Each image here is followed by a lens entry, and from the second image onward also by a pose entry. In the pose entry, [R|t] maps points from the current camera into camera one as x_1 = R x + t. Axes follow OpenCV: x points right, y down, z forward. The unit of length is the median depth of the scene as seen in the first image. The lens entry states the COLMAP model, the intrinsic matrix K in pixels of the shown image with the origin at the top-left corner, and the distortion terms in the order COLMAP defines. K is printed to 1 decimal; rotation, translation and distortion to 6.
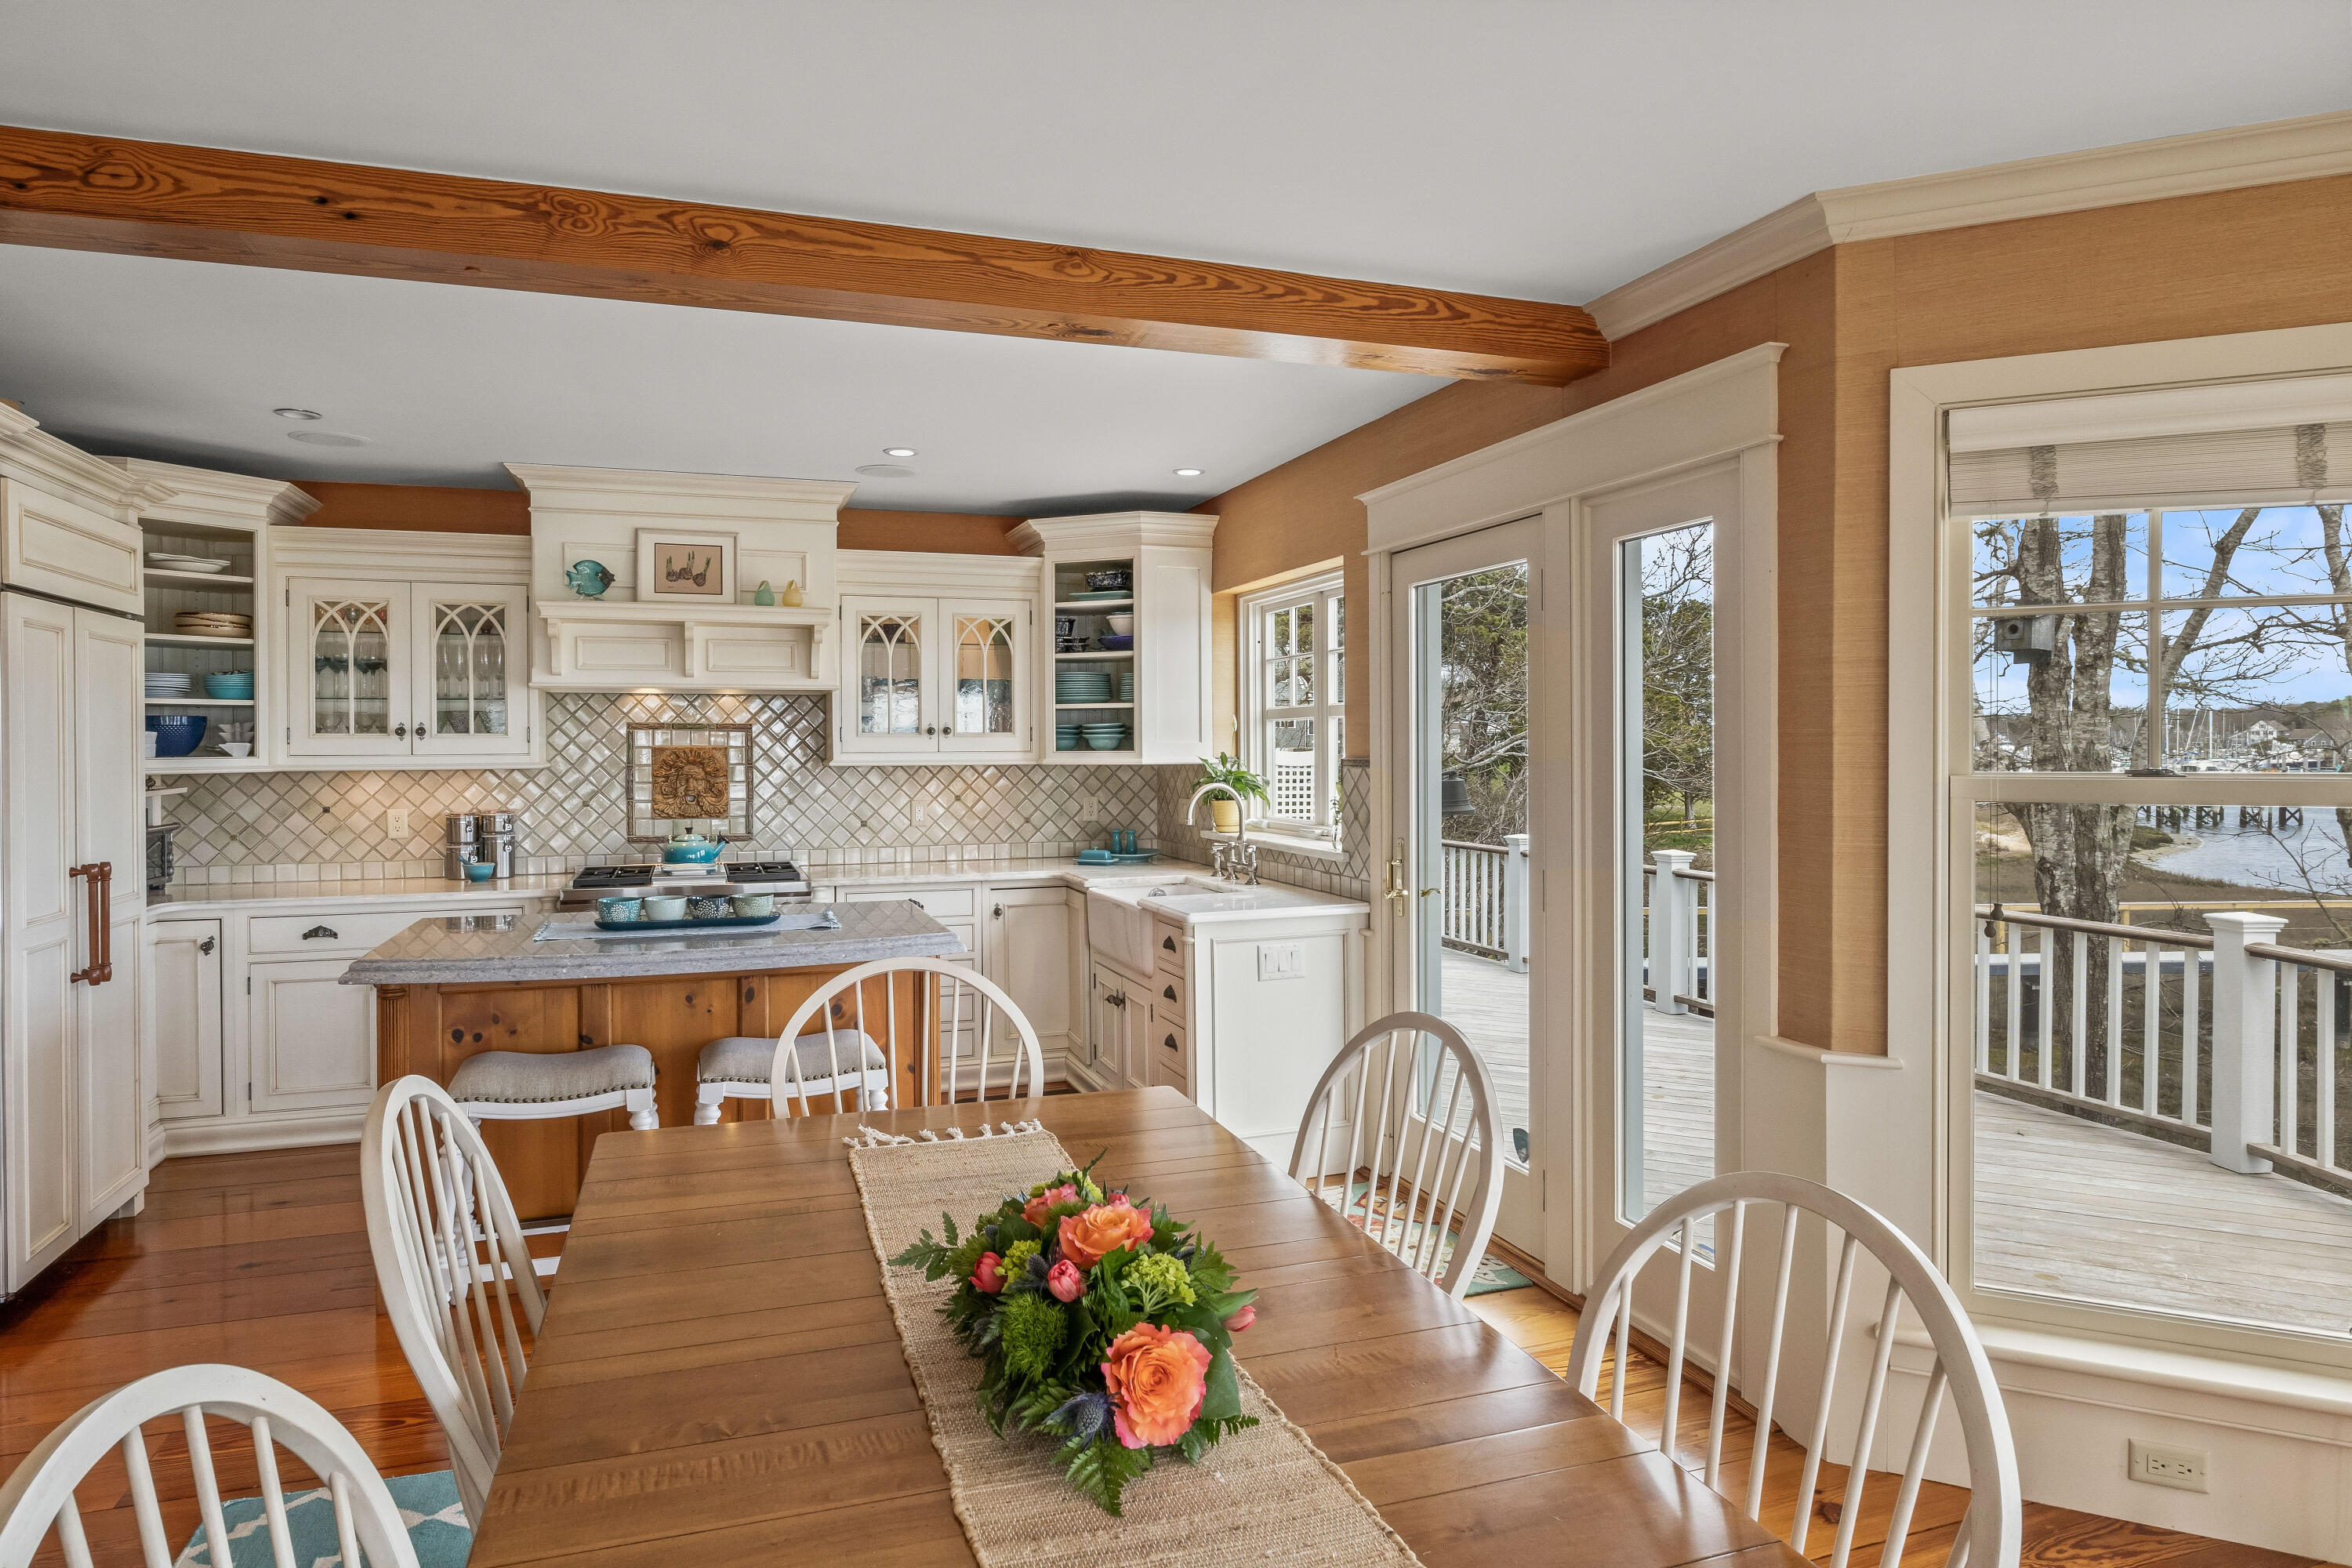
lens RADIAL K [[1321.1, 0, 1237.9], [0, 1321.1, 745.8], [0, 0, 1]] dist [-0.006364, -0.006128]
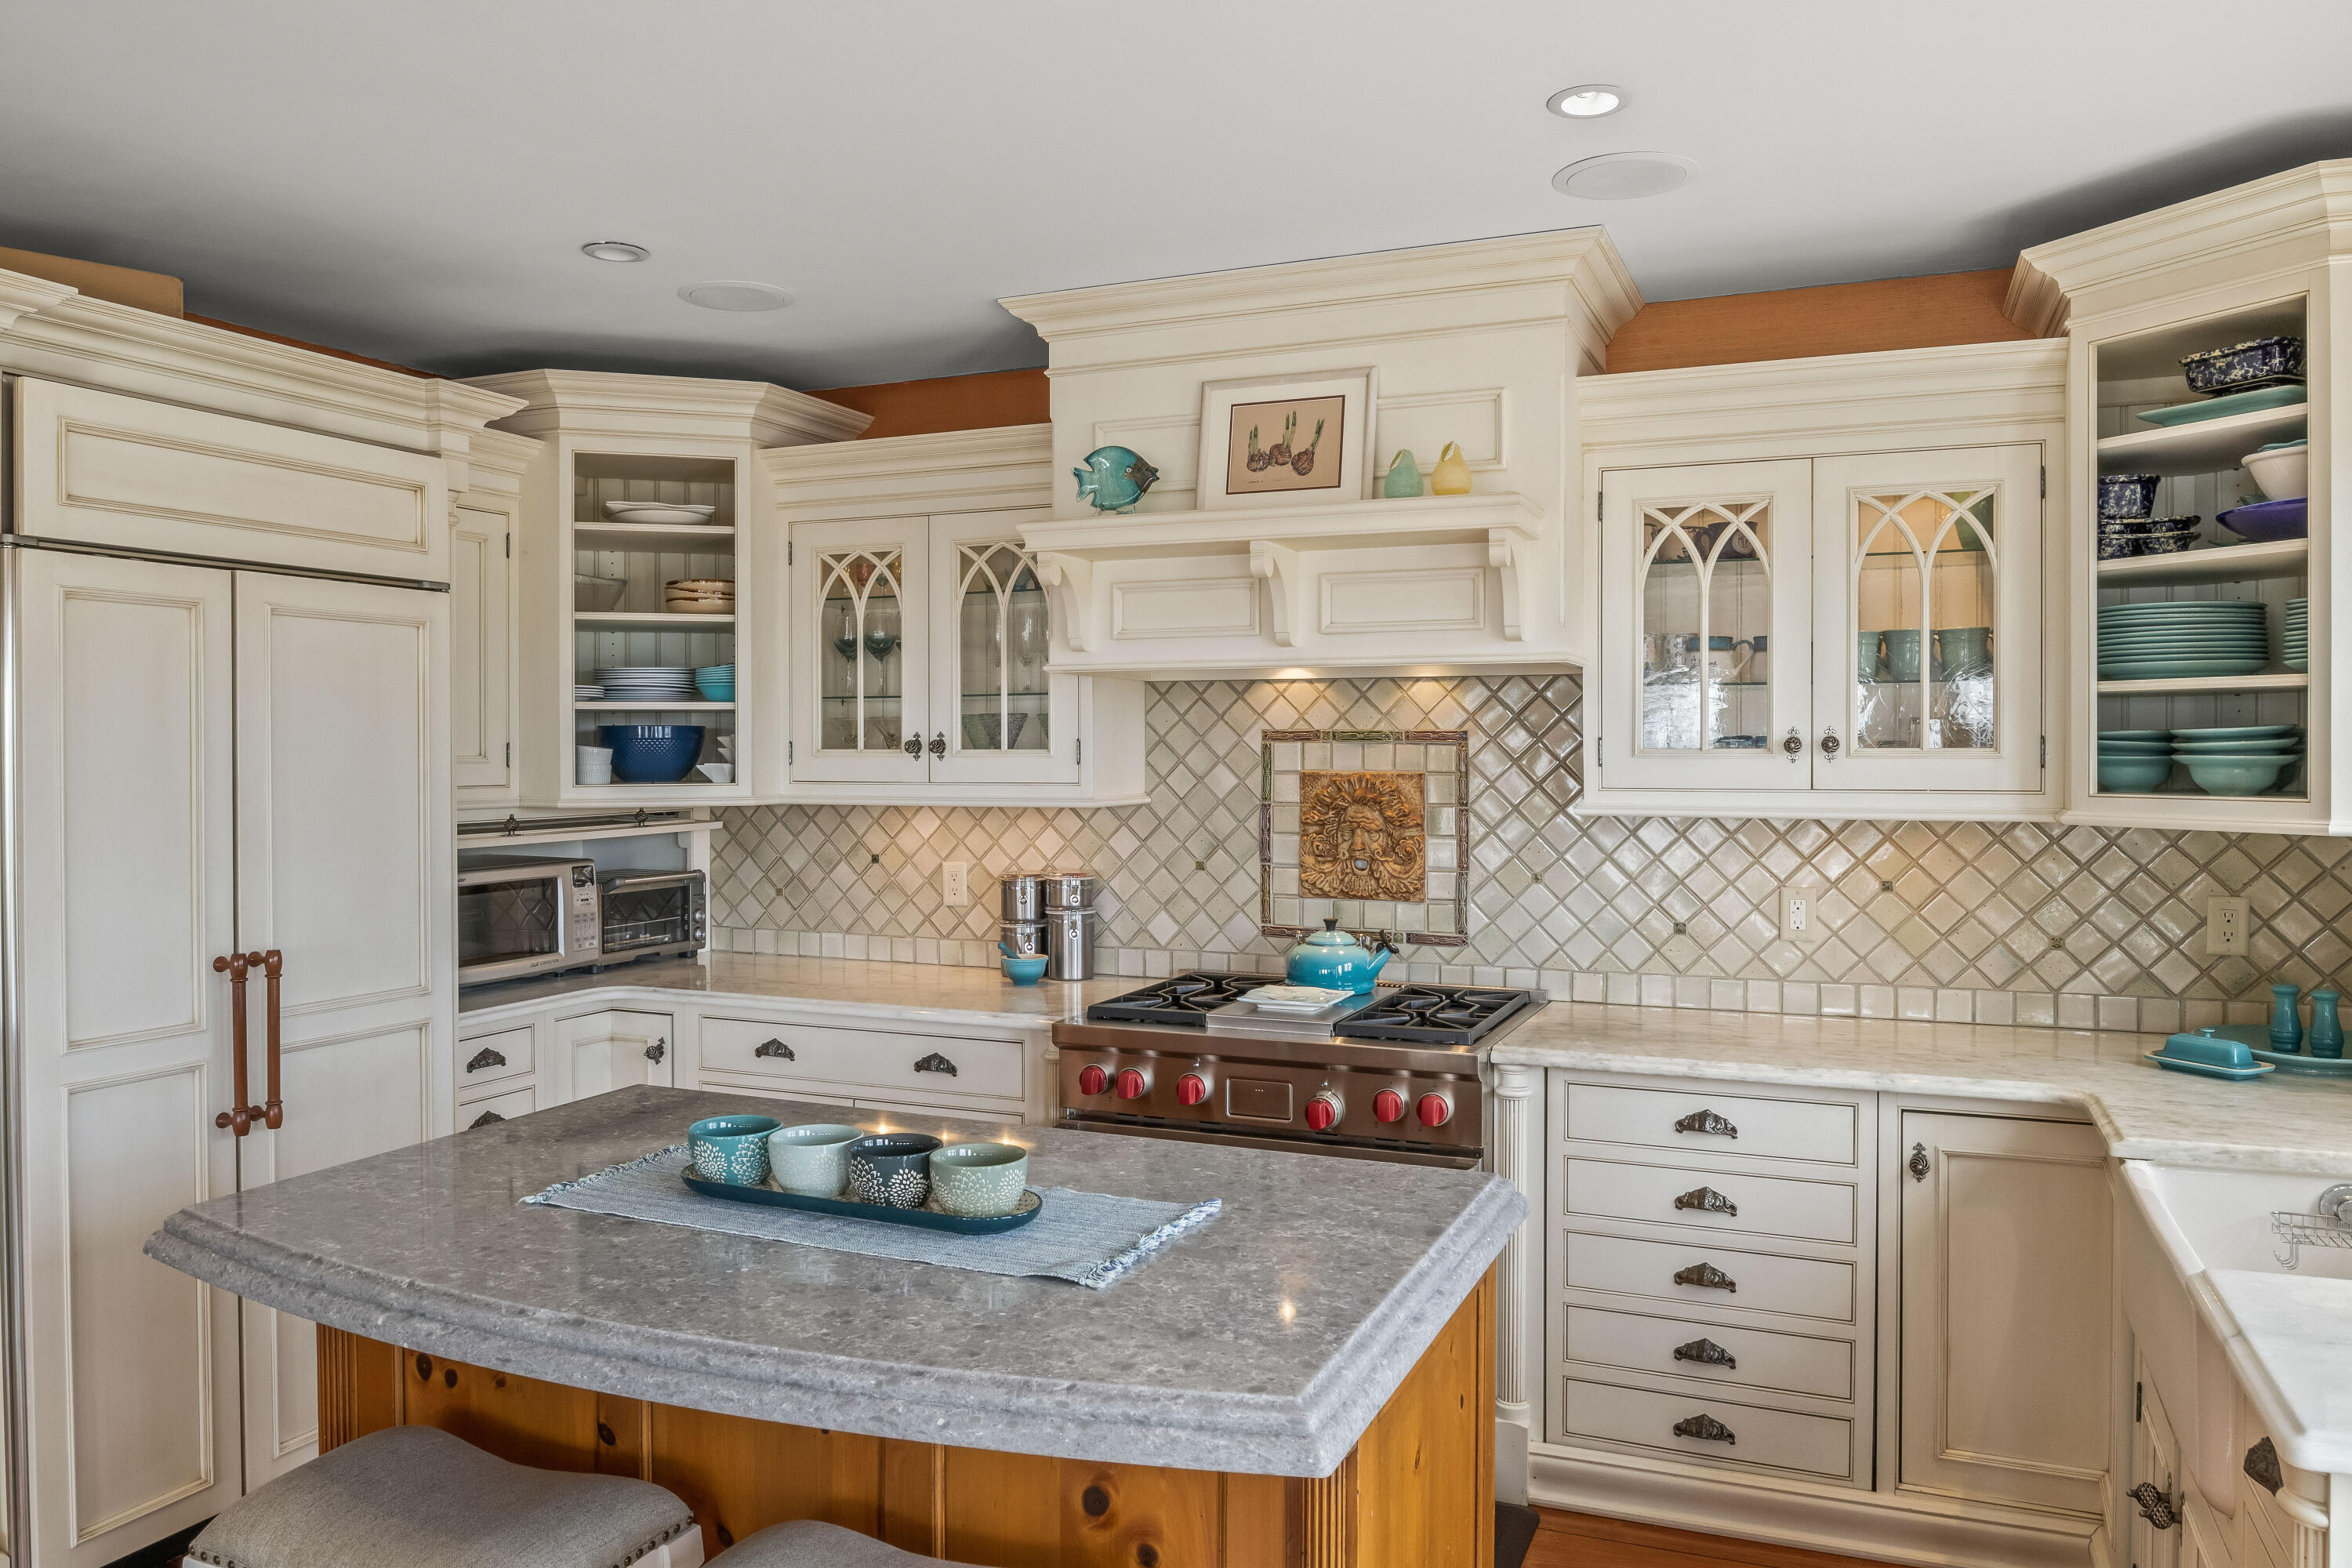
lens RADIAL K [[1690.5, 0, 1090.8], [0, 1690.5, 765.1], [0, 0, 1]] dist [-0.037126, 0.000379]
pose [[0.691096, 0.010854, -0.722682, 0.027366], [-0.003686, 0.999927, 0.011493, -0.011237], [0.722754, -0.005279, 0.691086, 0.465341]]
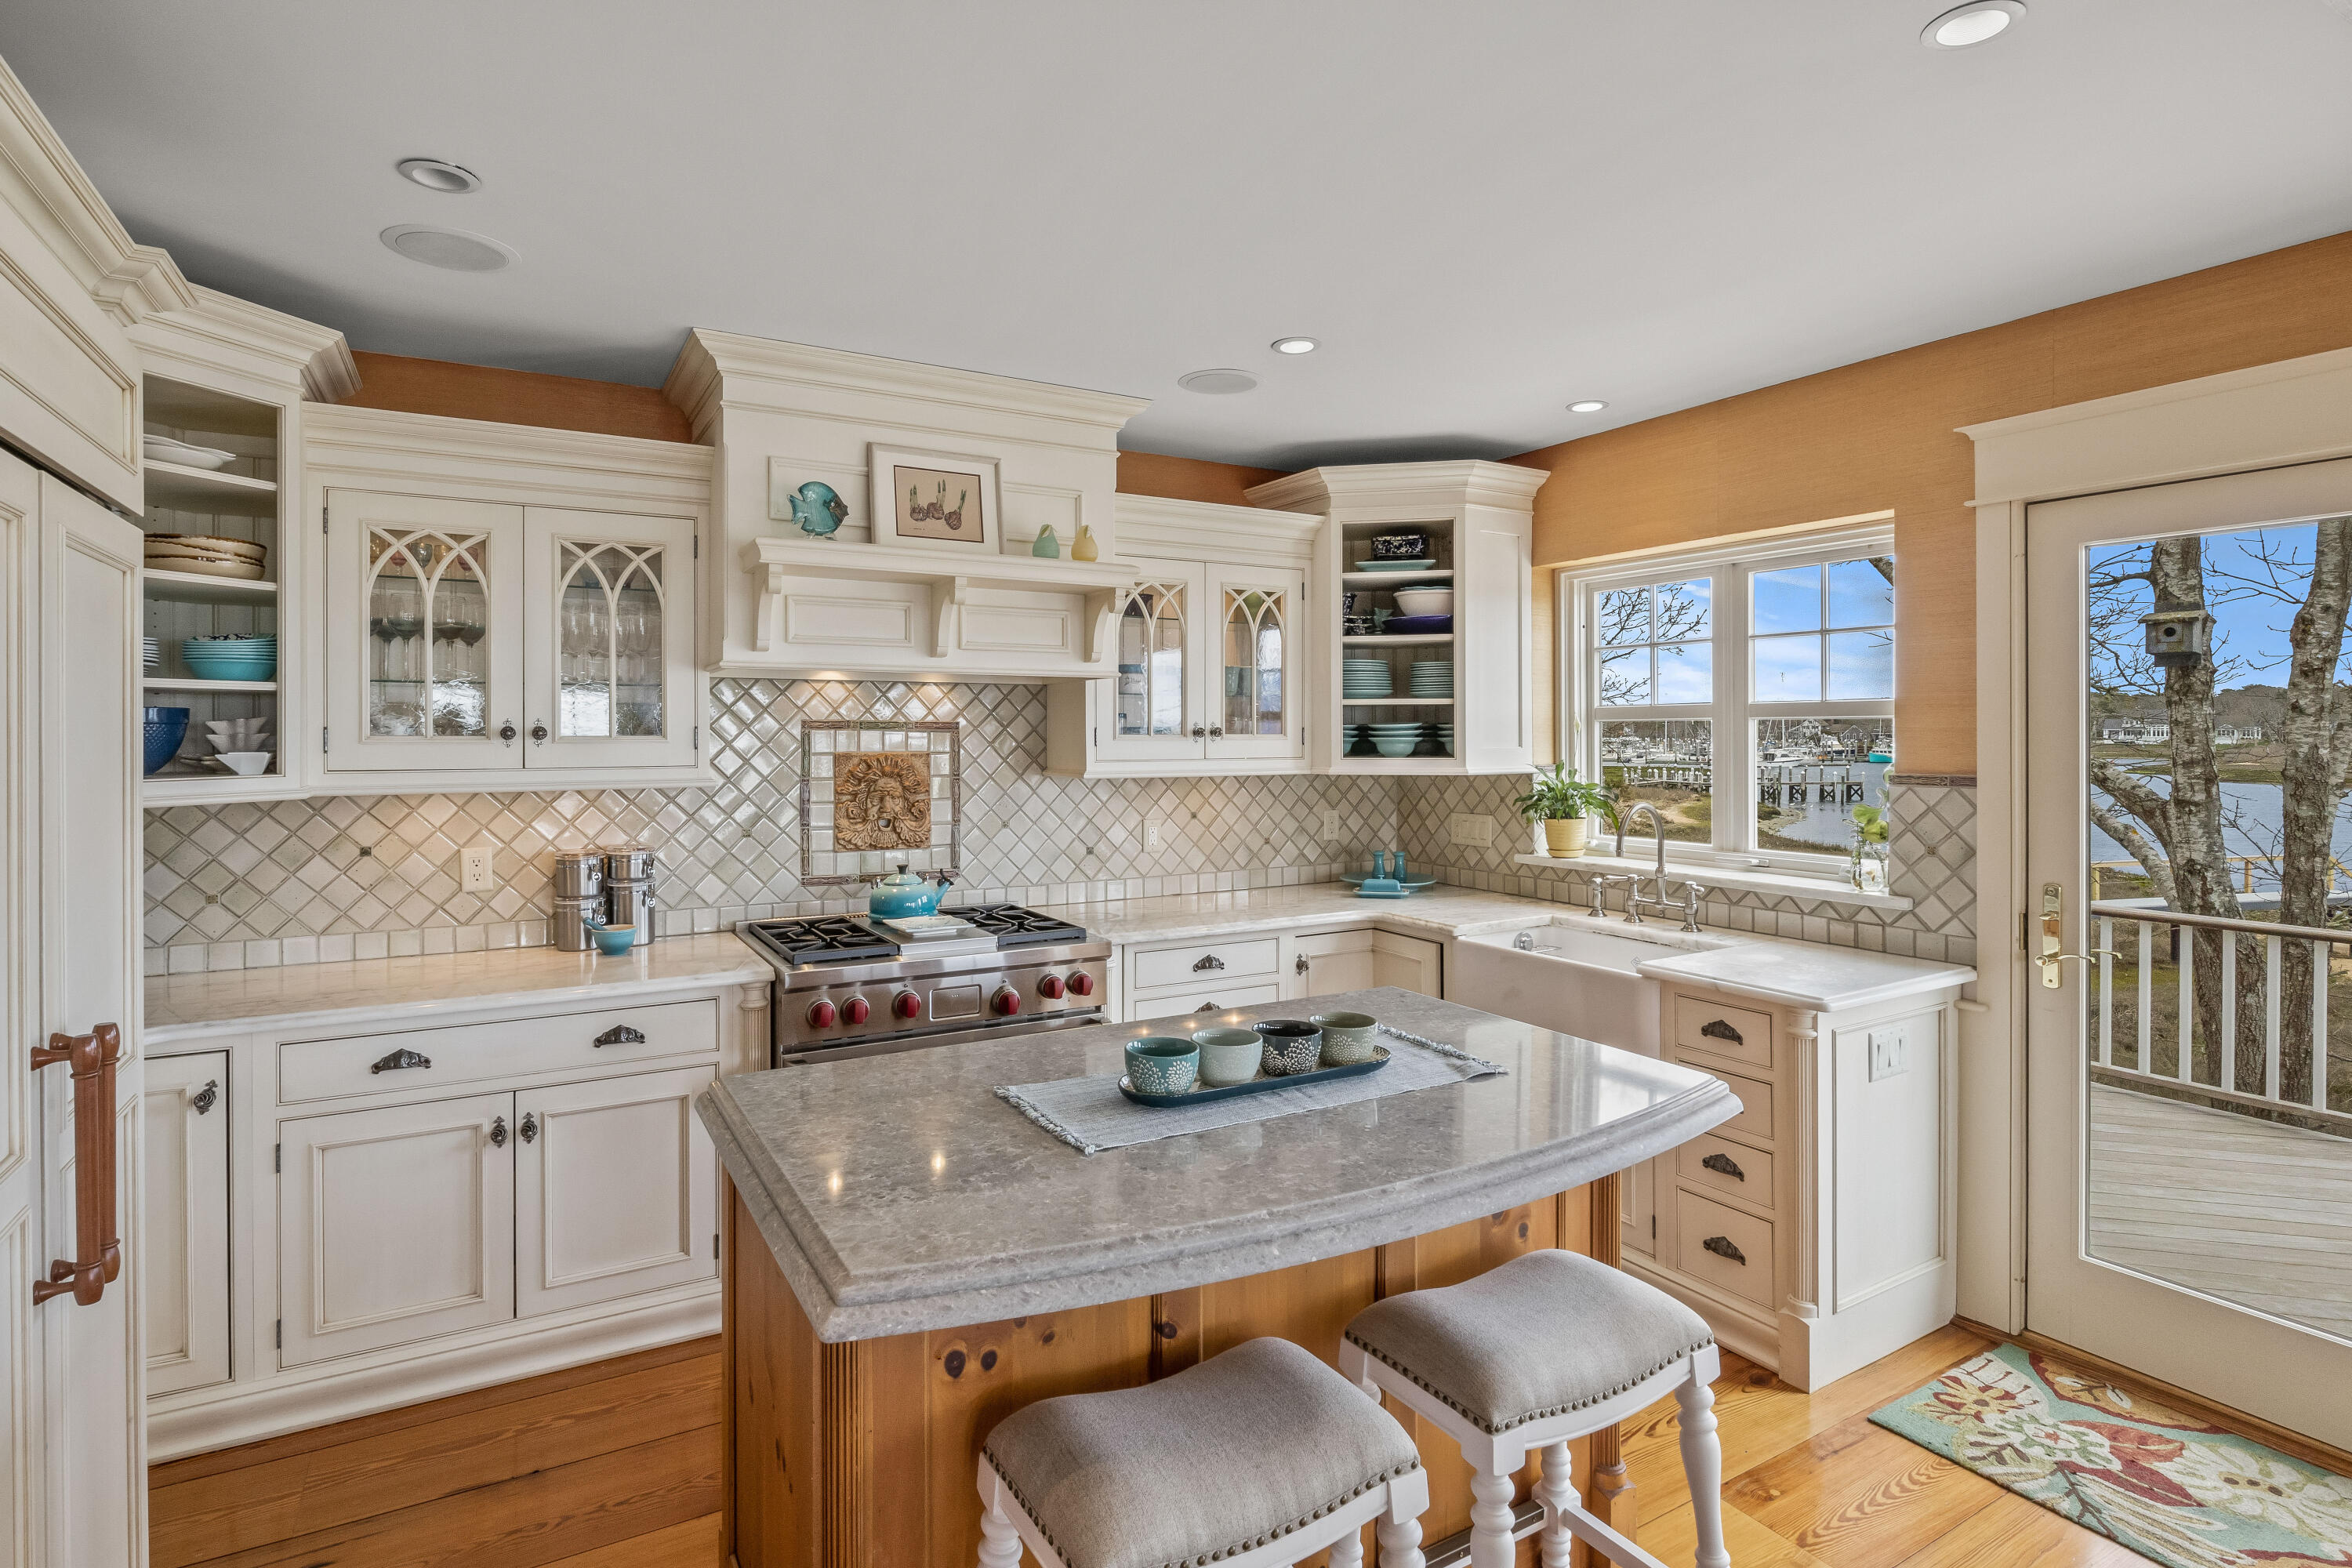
lens RADIAL K [[1199.3, 0, 1289.4], [0, 1199.3, 729.5], [0, 0, 1]] dist [-0.014119, 0.000015]
pose [[0.984405, 0.004558, 0.175855, -0.342832], [-0.003670, 0.999979, -0.005372, -0.010454], [-0.175876, 0.004643, 0.984401, 0.334327]]
